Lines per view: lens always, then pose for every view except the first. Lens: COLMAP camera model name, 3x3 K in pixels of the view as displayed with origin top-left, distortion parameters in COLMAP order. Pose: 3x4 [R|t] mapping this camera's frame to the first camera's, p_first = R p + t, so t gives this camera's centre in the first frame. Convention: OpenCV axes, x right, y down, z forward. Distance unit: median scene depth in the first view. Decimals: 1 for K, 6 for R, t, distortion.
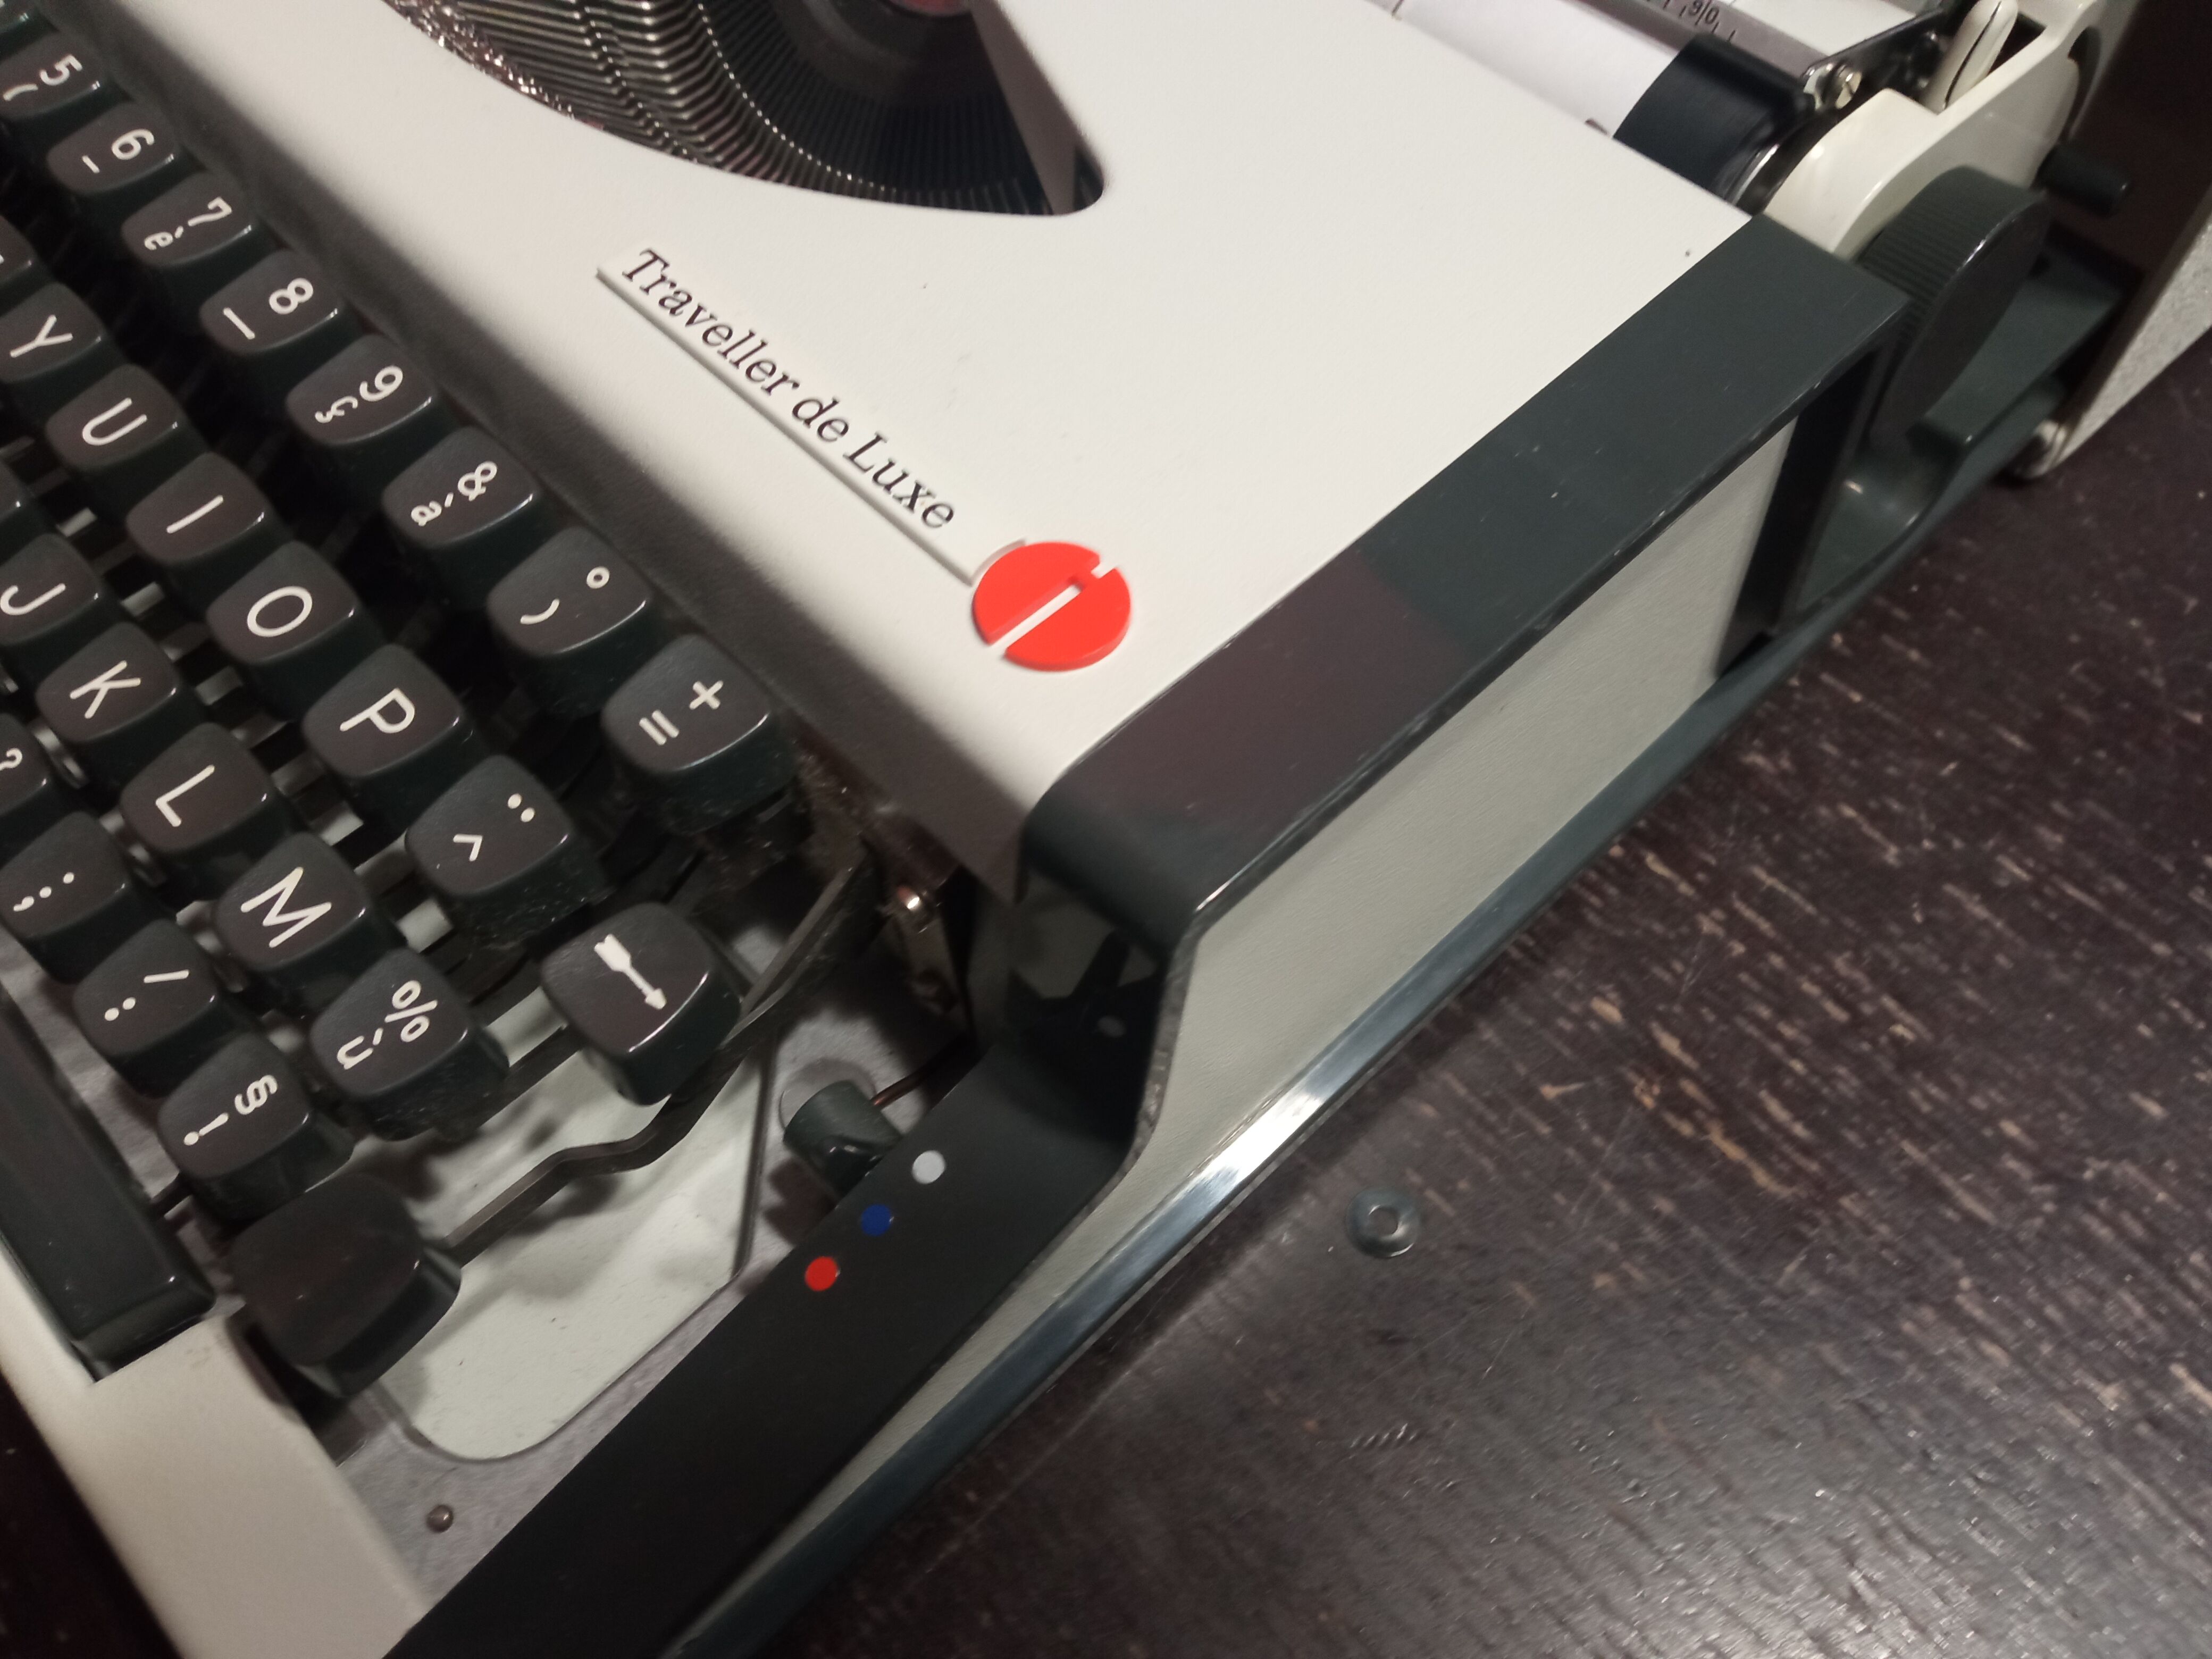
lens RADIAL K [[1857.6, 0, 1092.3], [0, 1857.6, 798.7], [0, 0, 1]] dist [0.162626, -0.333285]
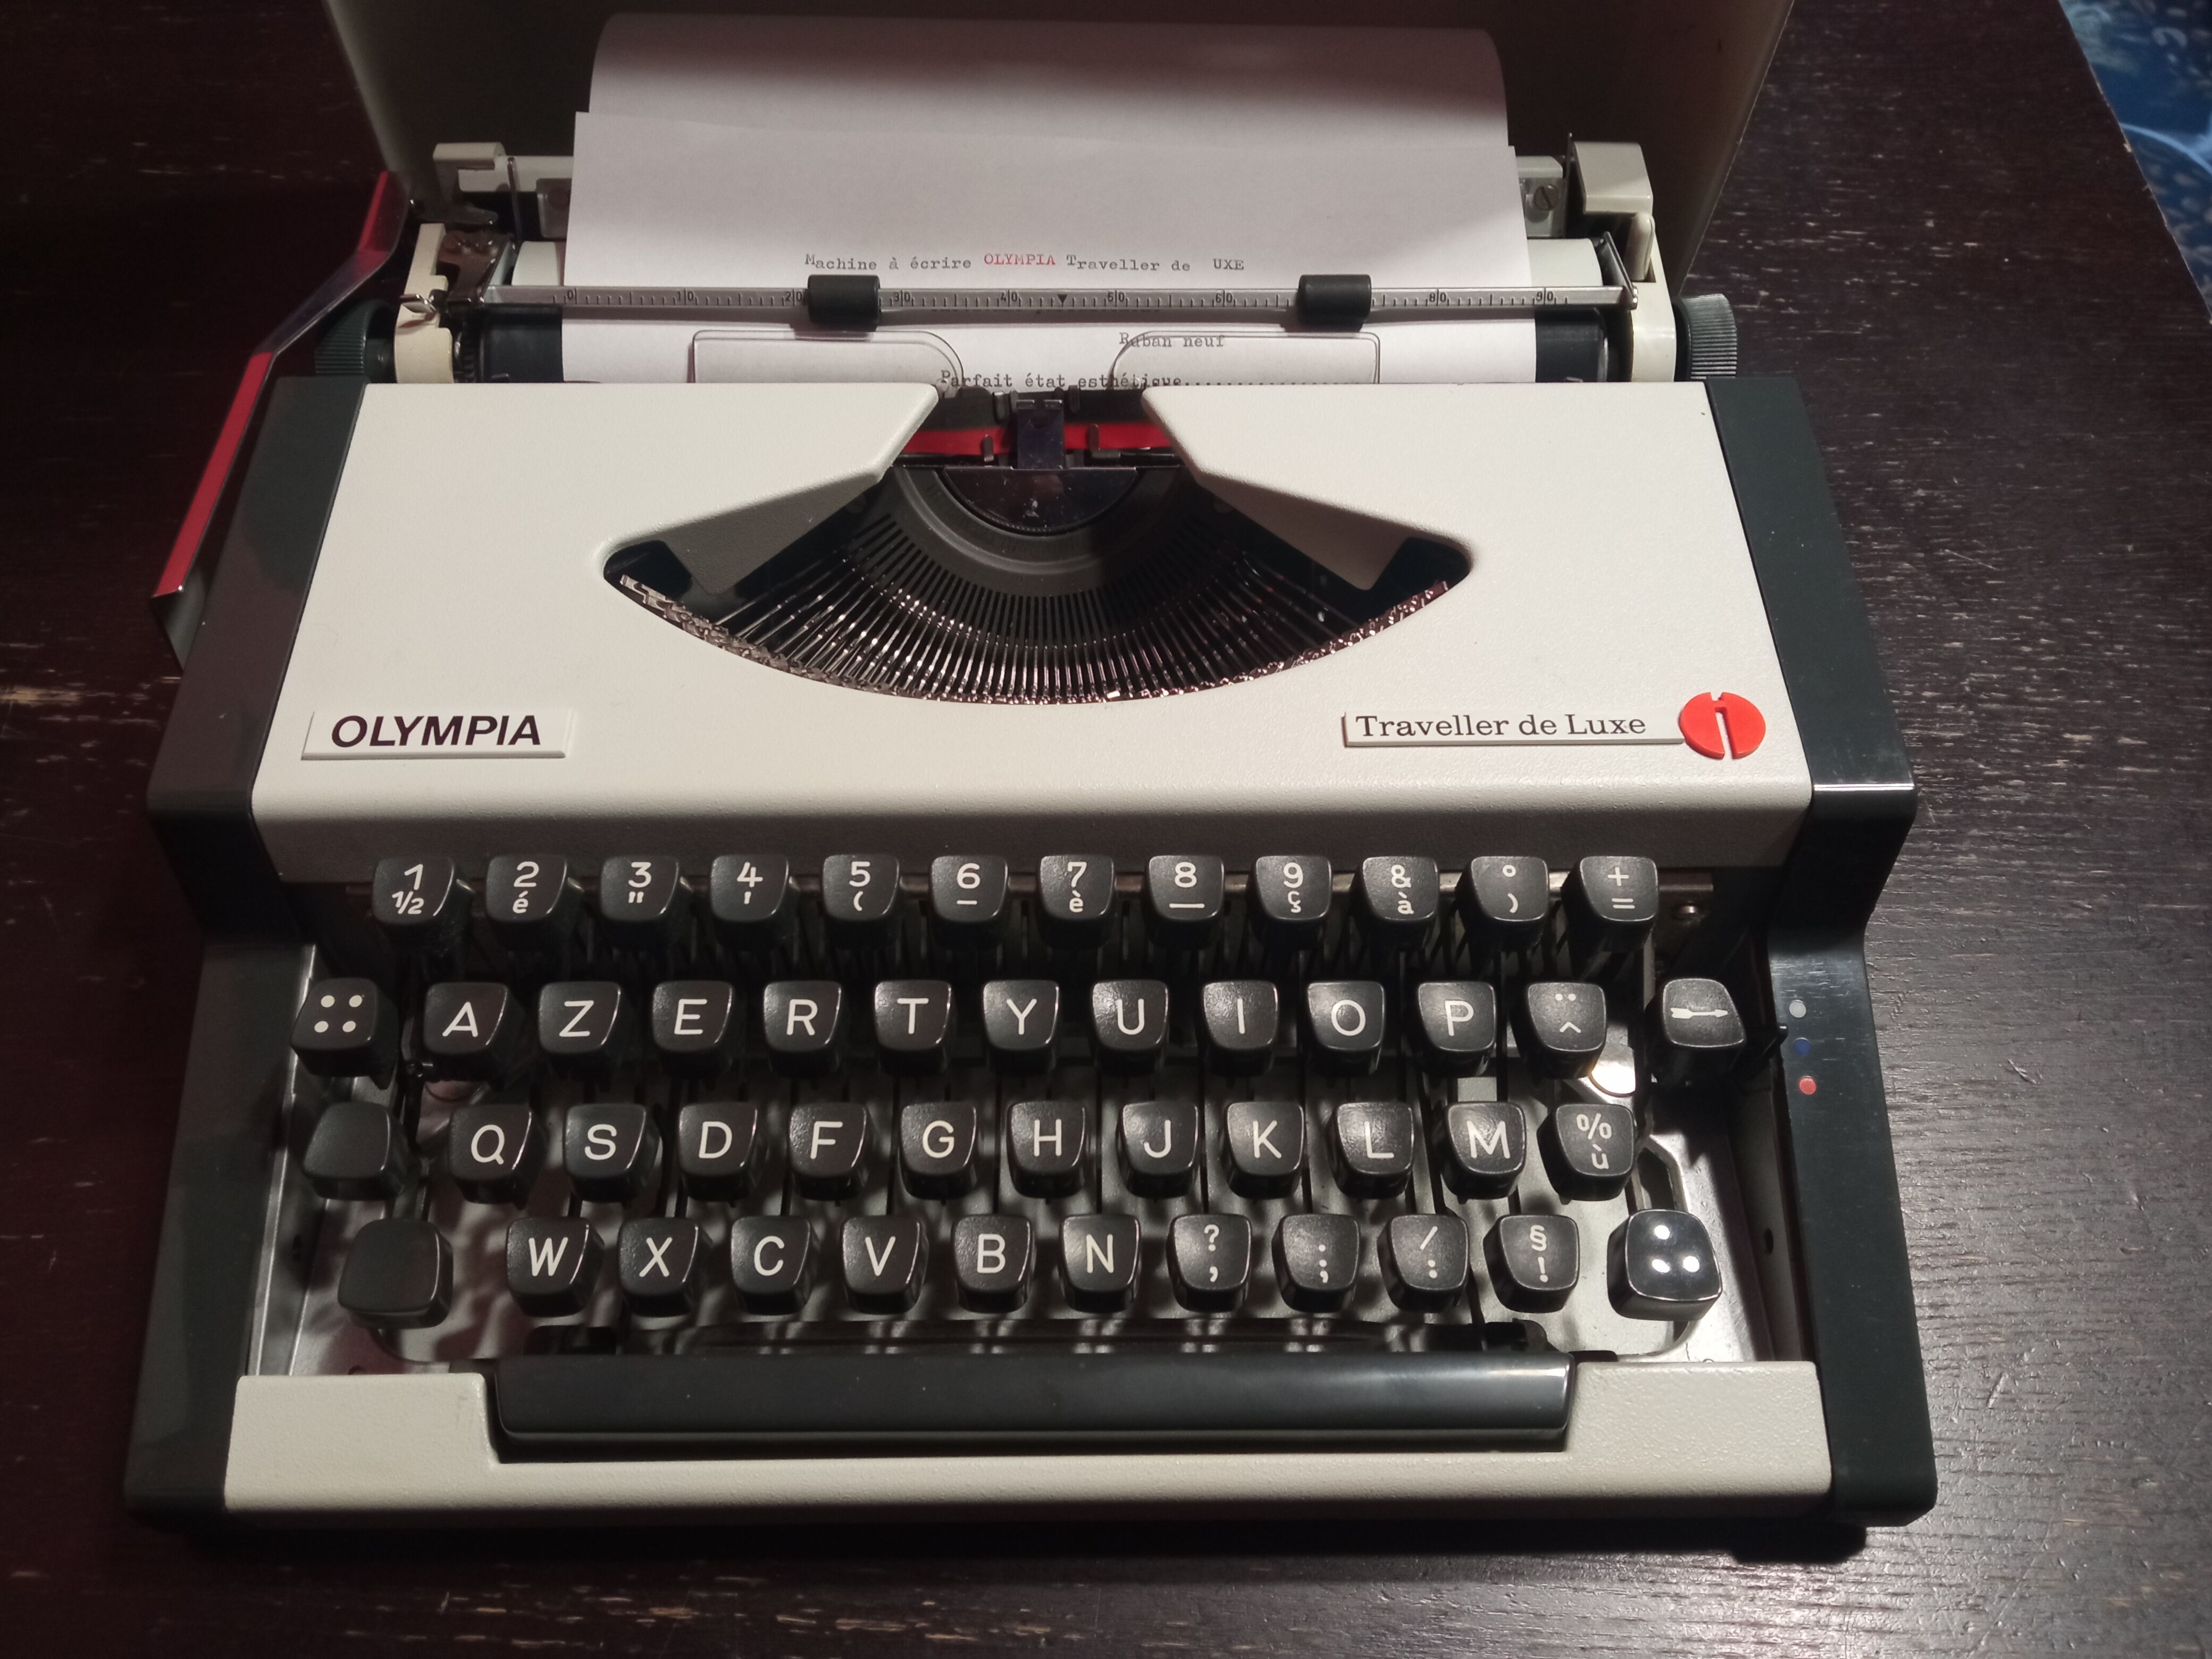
lens RADIAL K [[1857.6, 0, 1092.3], [0, 1857.6, 798.7], [0, 0, 1]] dist [0.162626, -0.333285]
pose [[0.677432, -0.588588, 0.441192, -1.221162], [0.597918, 0.789969, 0.135807, -0.622307], [-0.428462, 0.171796, 0.887077, -0.398074]]
